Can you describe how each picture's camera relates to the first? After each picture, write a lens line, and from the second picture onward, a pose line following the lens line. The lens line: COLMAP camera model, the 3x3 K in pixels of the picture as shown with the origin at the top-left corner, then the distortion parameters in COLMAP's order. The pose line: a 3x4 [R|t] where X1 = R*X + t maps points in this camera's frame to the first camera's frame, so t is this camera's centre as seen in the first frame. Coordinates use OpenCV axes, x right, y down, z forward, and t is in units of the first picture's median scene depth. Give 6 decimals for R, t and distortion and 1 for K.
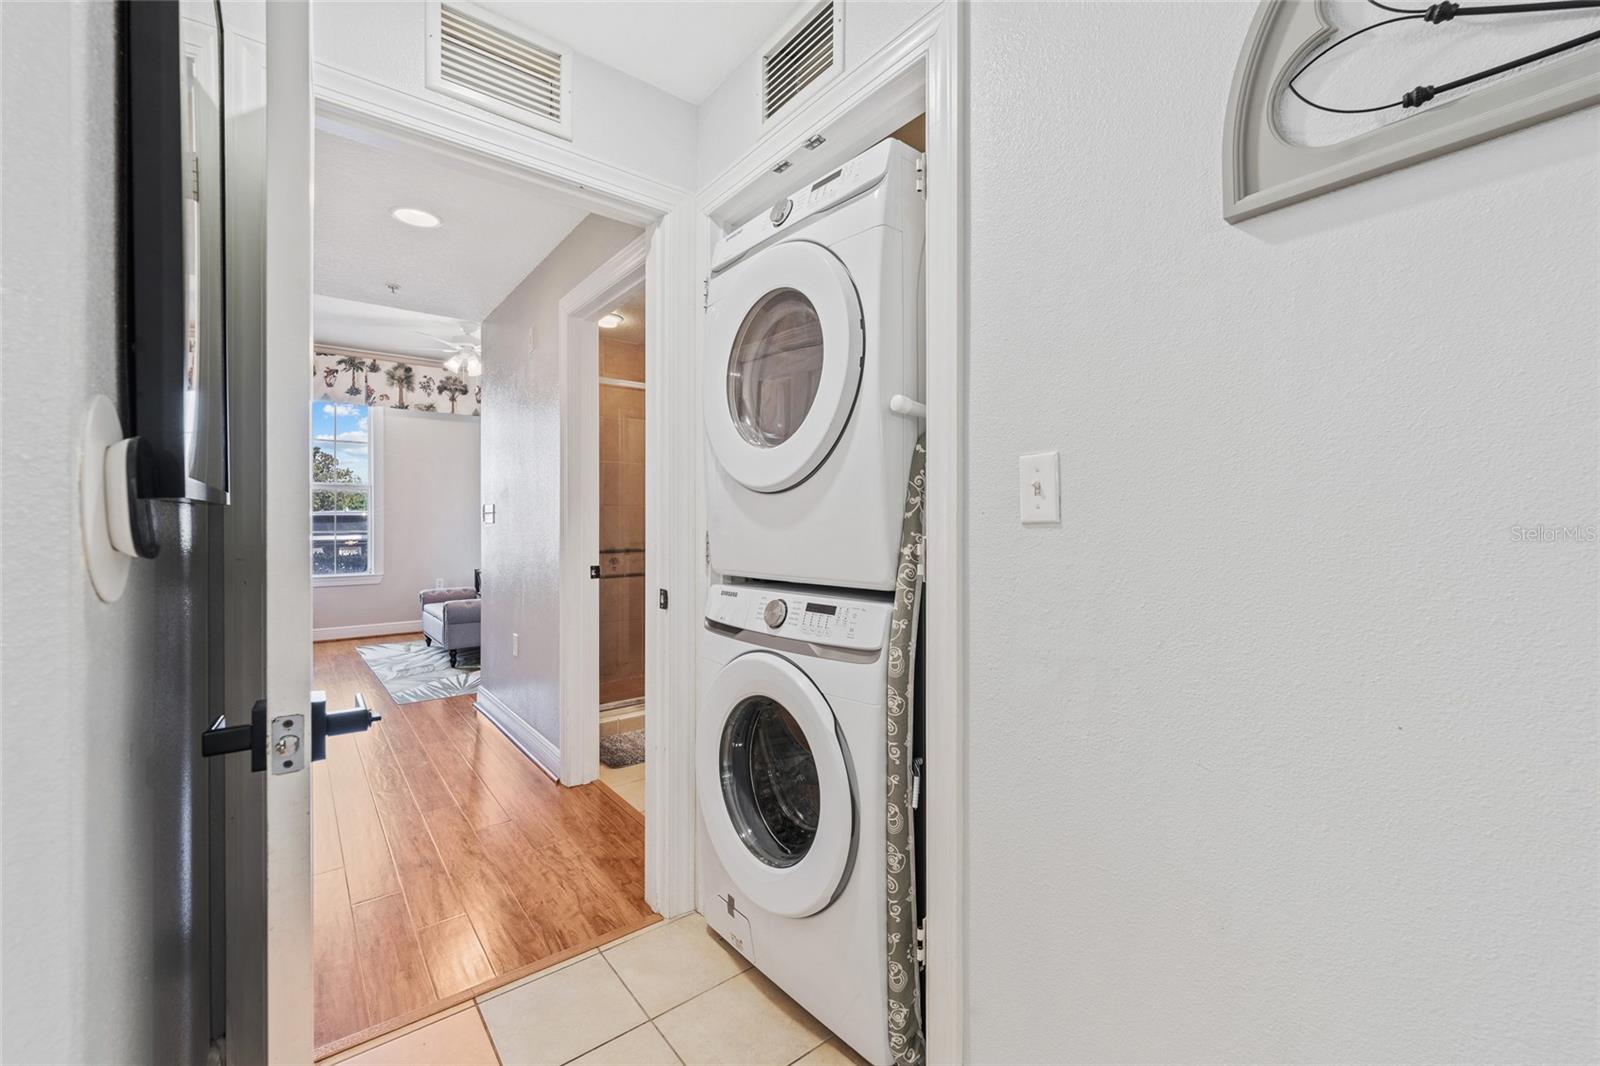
lens RADIAL K [[649.9, 0, 803.1], [0, 649.9, 525.1], [0, 0, 1]] dist [0.000545, -0.000099]
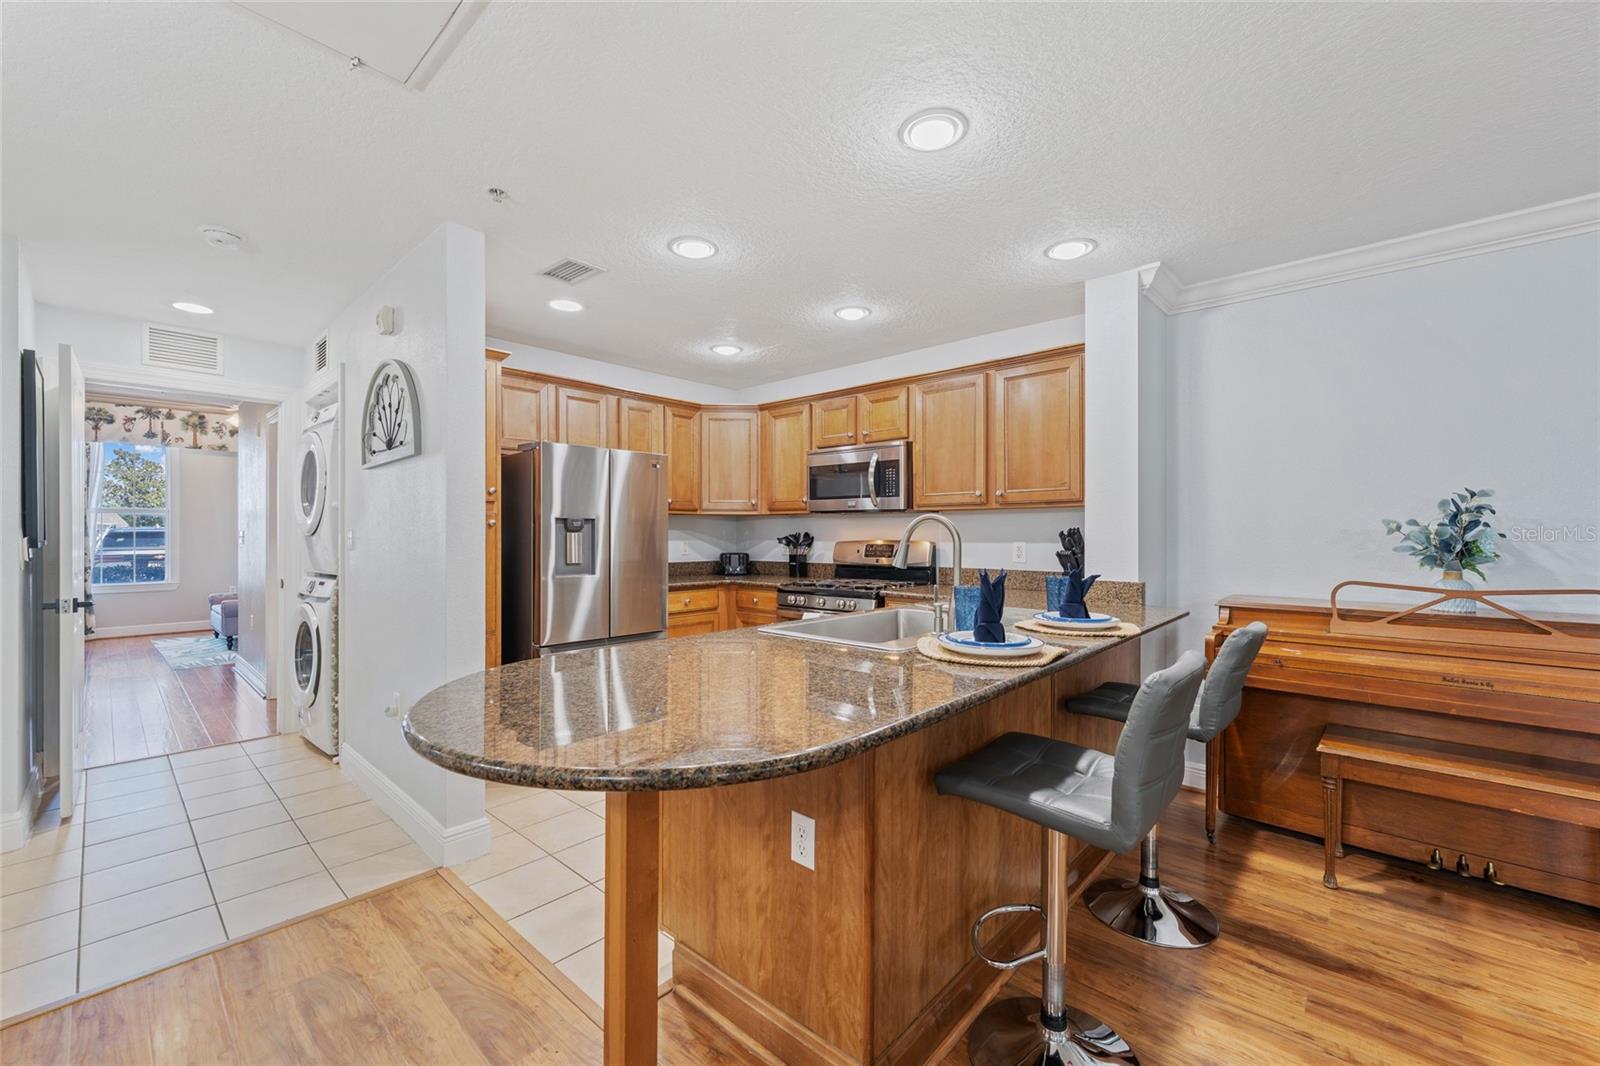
lens RADIAL K [[643.8, 0, 795.9], [0, 643.8, 533.4], [0, 0, 1]] dist [-0.001218, 0.000151]
pose [[0.988344, -0.001201, 0.152232, 0.329327], [0.001686, 0.999994, -0.003053, -0.011853], [-0.152227, 0.003274, 0.988340, -0.389030]]
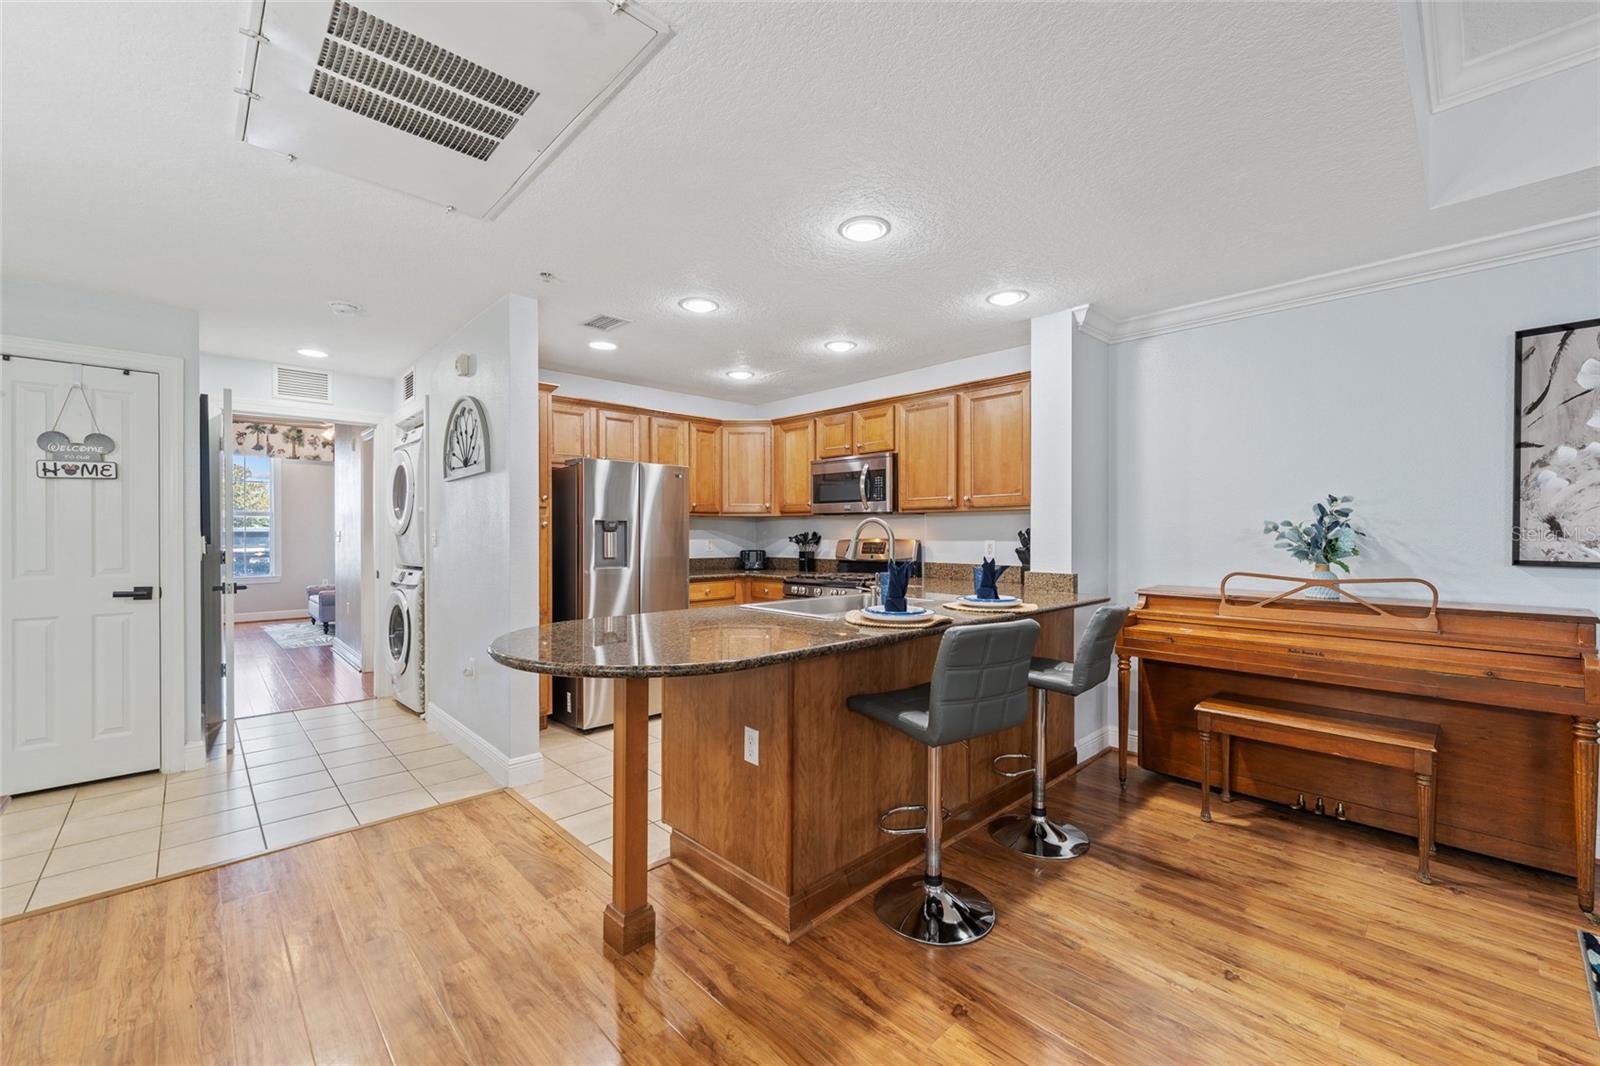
lens RADIAL K [[644.8, 0, 796.5], [0, 644.8, 536.0], [0, 0, 1]] dist [0.000865, -0.000311]
pose [[0.996804, -0.002085, 0.079861, 0.362995], [0.001958, 0.999997, 0.001661, -0.011447], [-0.079864, -0.001499, 0.996805, -0.492648]]
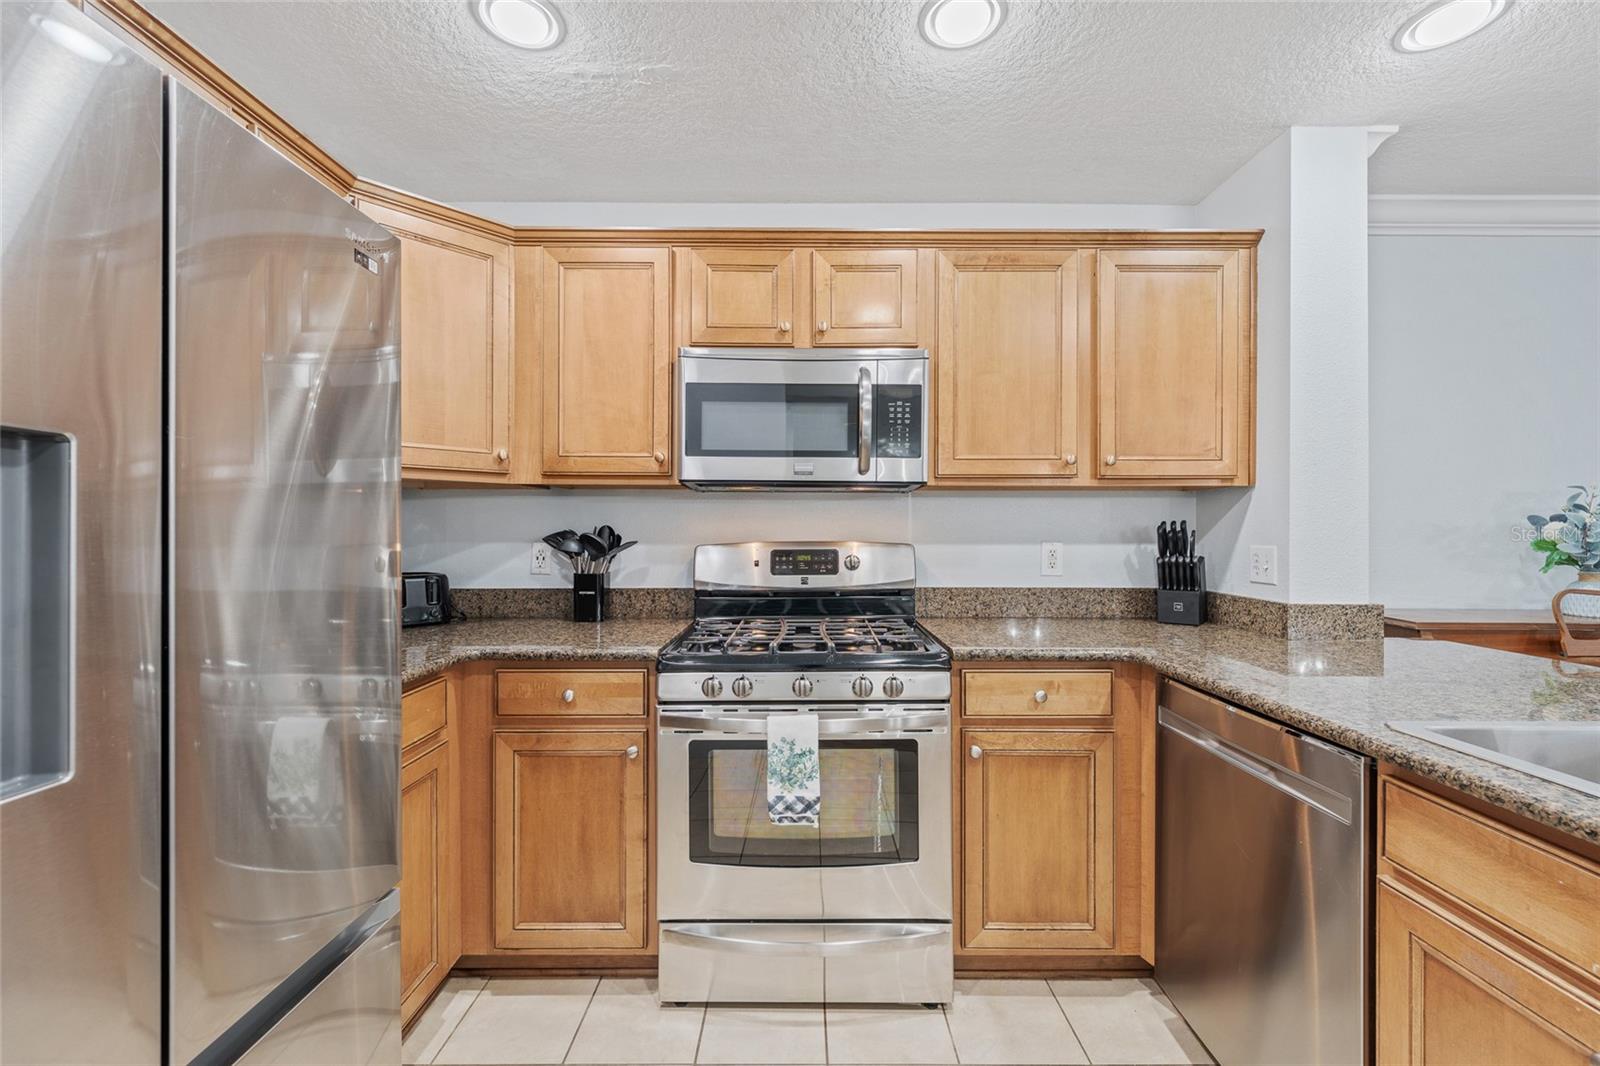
lens RADIAL K [[655.7, 0, 807.8], [0, 655.7, 532.7], [0, 0, 1]] dist [0.000197, -0.000088]
pose [[0.619046, -0.002168, 0.785352, 0.239506], [0.000950, 0.999998, 0.002012, -0.012192], [-0.785354, -0.000500, 0.619047, 0.021663]]
